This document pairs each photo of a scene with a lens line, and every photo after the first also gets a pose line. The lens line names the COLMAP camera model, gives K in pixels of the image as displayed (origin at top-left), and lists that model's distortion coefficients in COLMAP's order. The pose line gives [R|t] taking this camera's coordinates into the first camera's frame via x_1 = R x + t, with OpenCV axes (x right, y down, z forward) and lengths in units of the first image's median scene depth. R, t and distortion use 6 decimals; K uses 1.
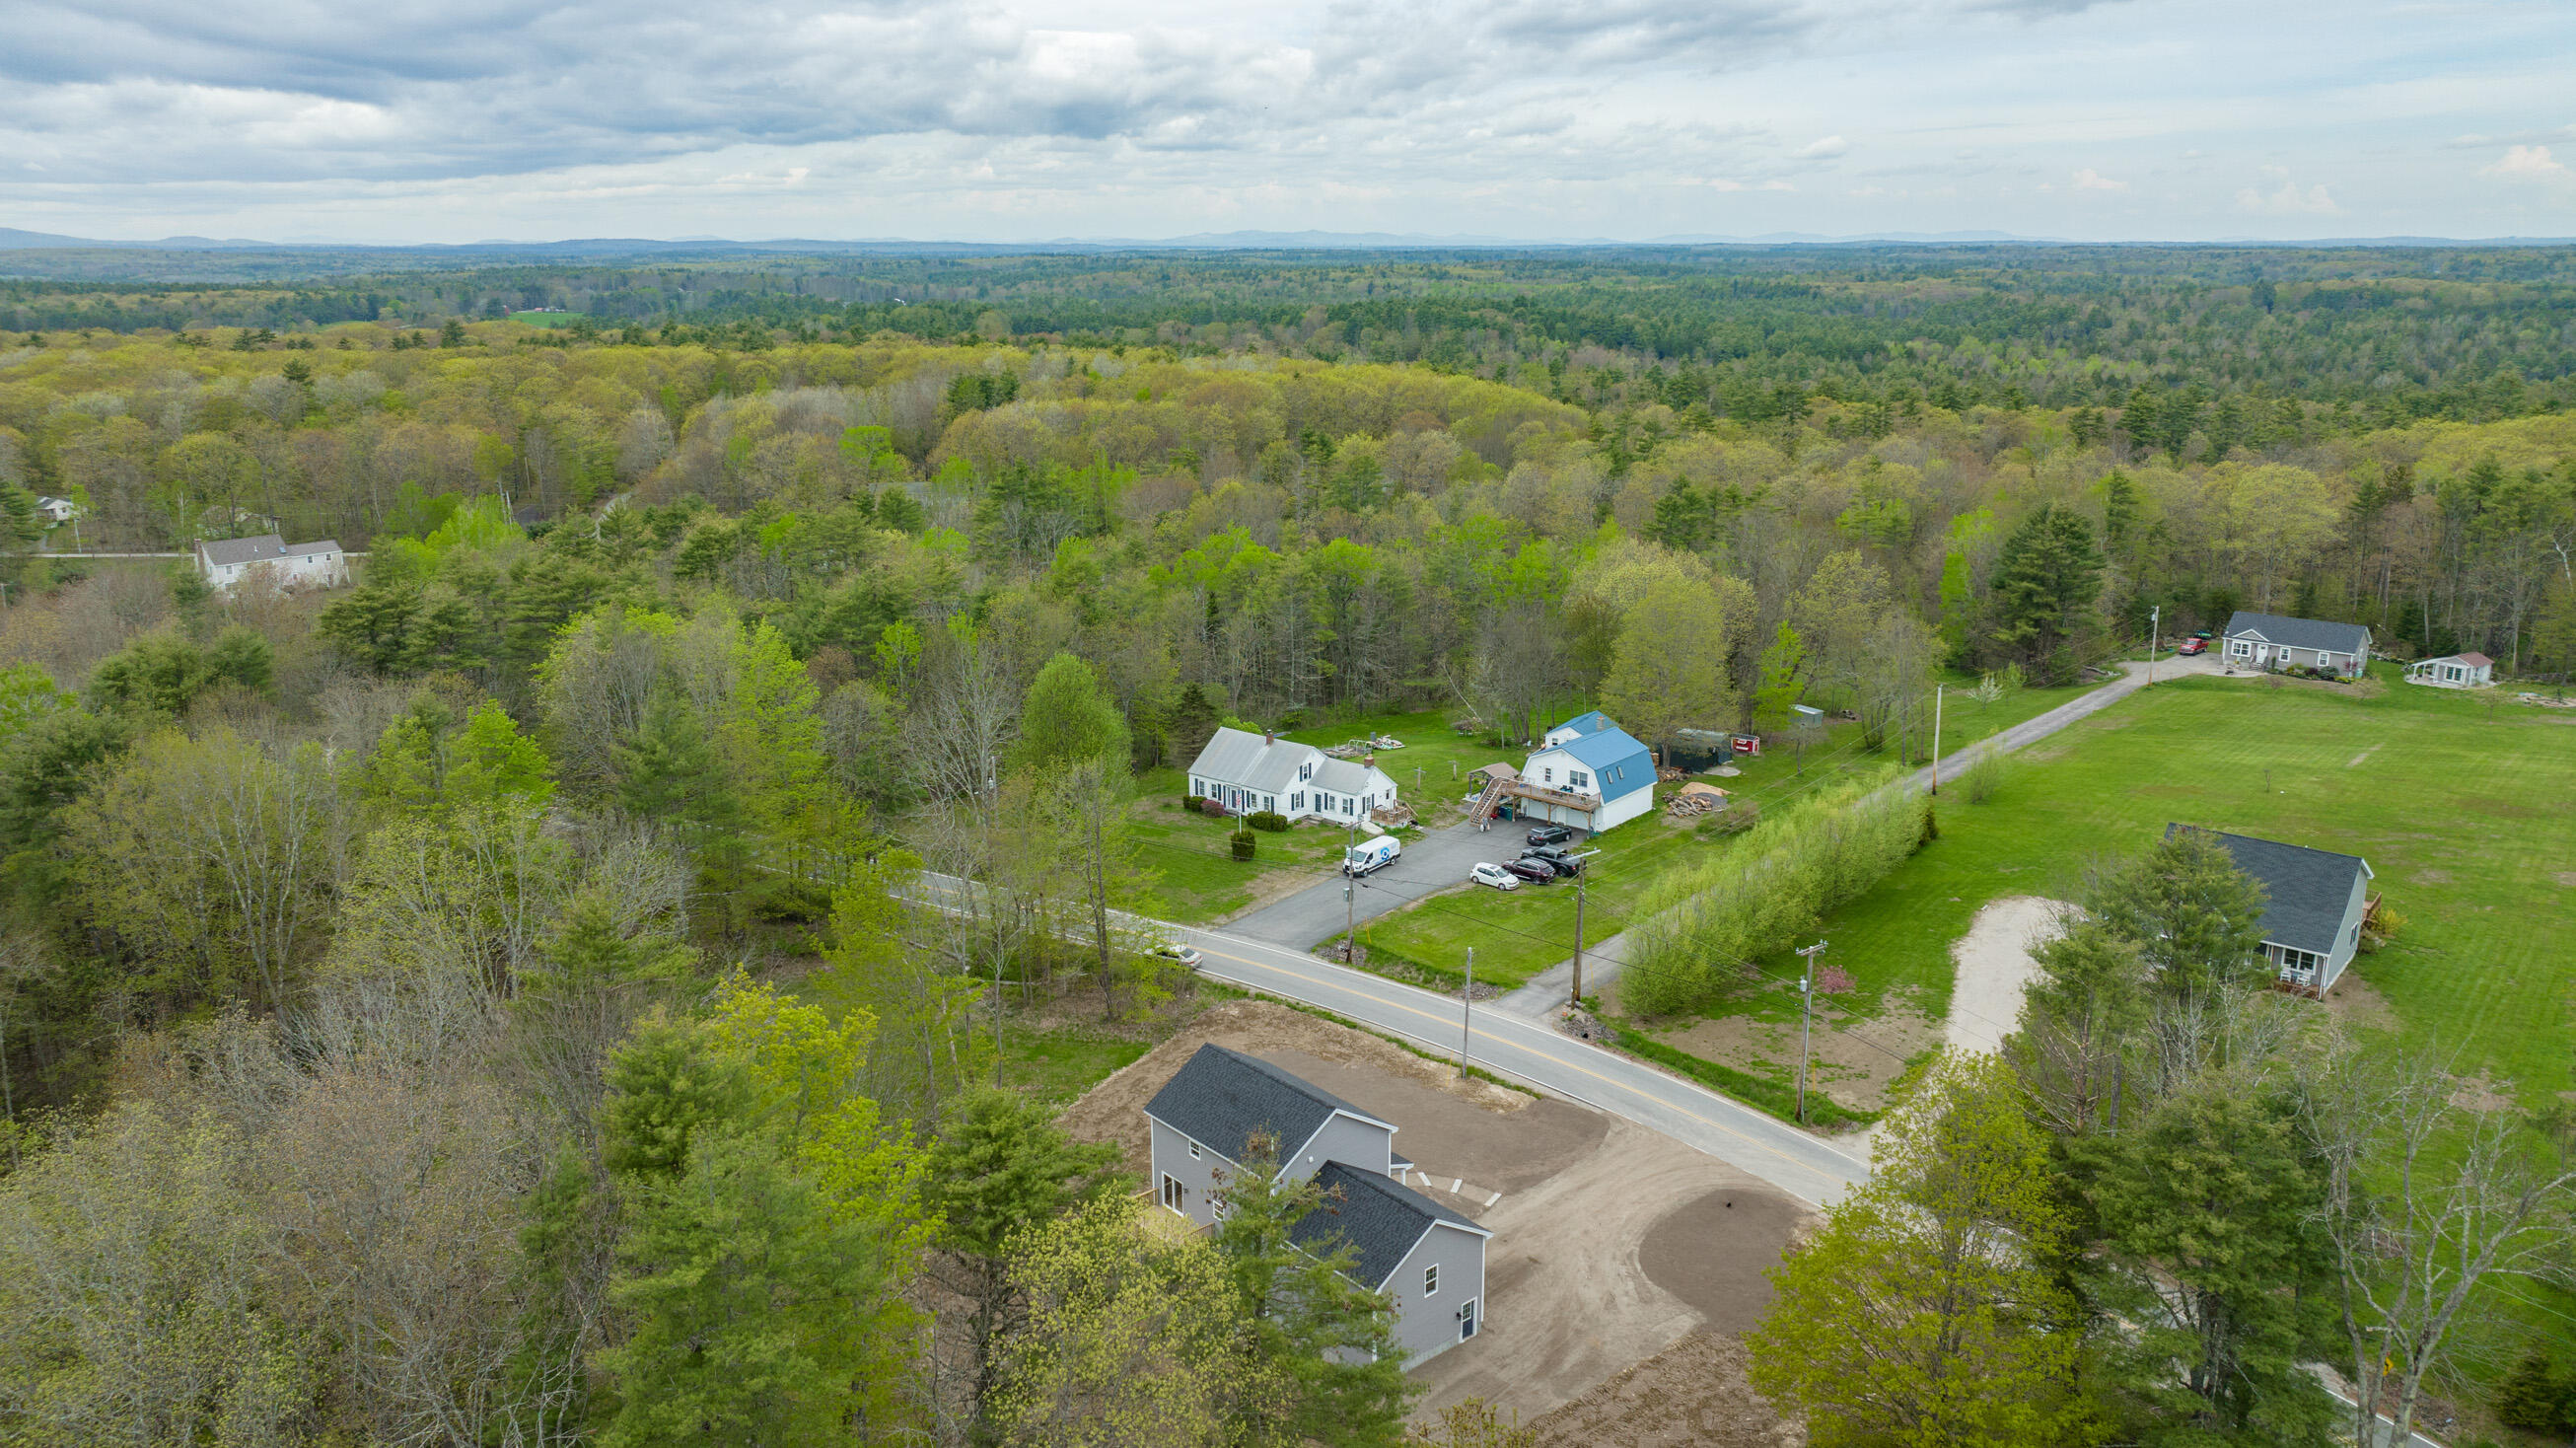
lens RADIAL K [[1764.0, 0, 1284.9], [0, 1764.0, 725.4], [0, 0, 1]] dist [-0.021819, 0.011040]
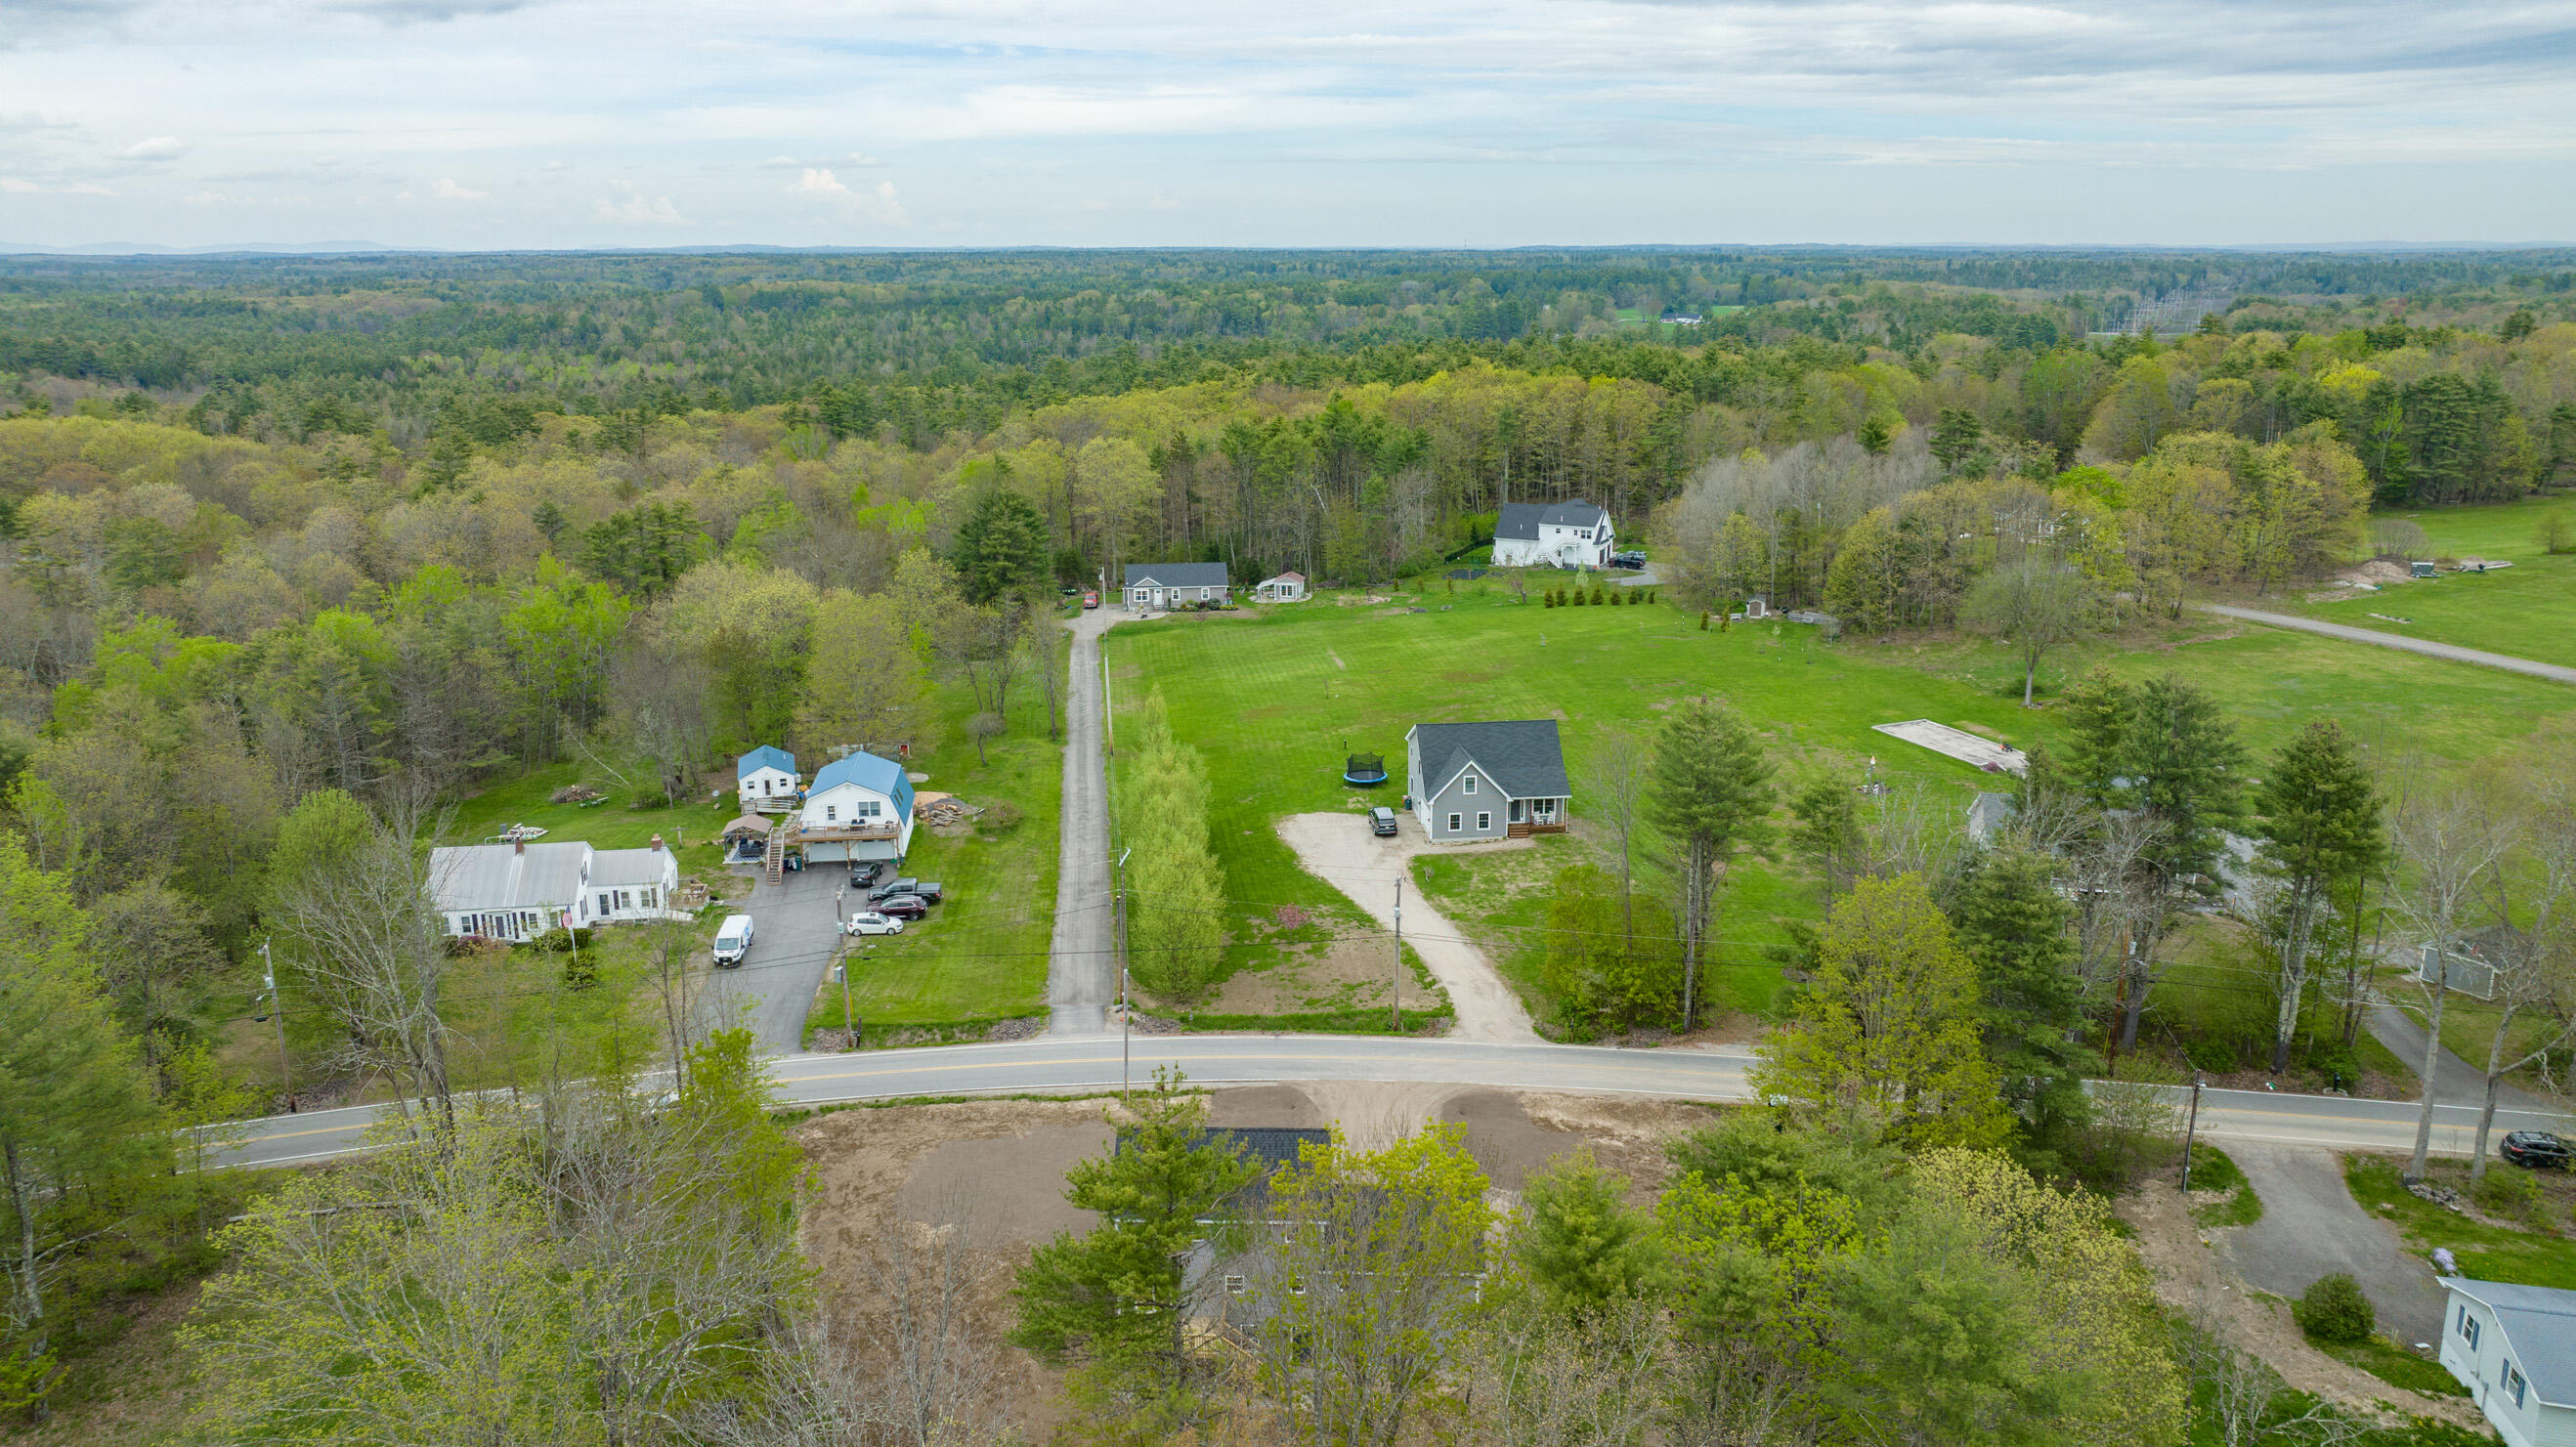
lens RADIAL K [[1763.7, 0, 1278.7], [0, 1763.7, 729.6], [0, 0, 1]] dist [-0.021819, 0.011040]
pose [[0.689867, -0.188341, 0.699007, -0.335887], [0.190034, 0.978817, 0.076184, -0.041933], [-0.698549, 0.080278, 0.711045, 0.163126]]
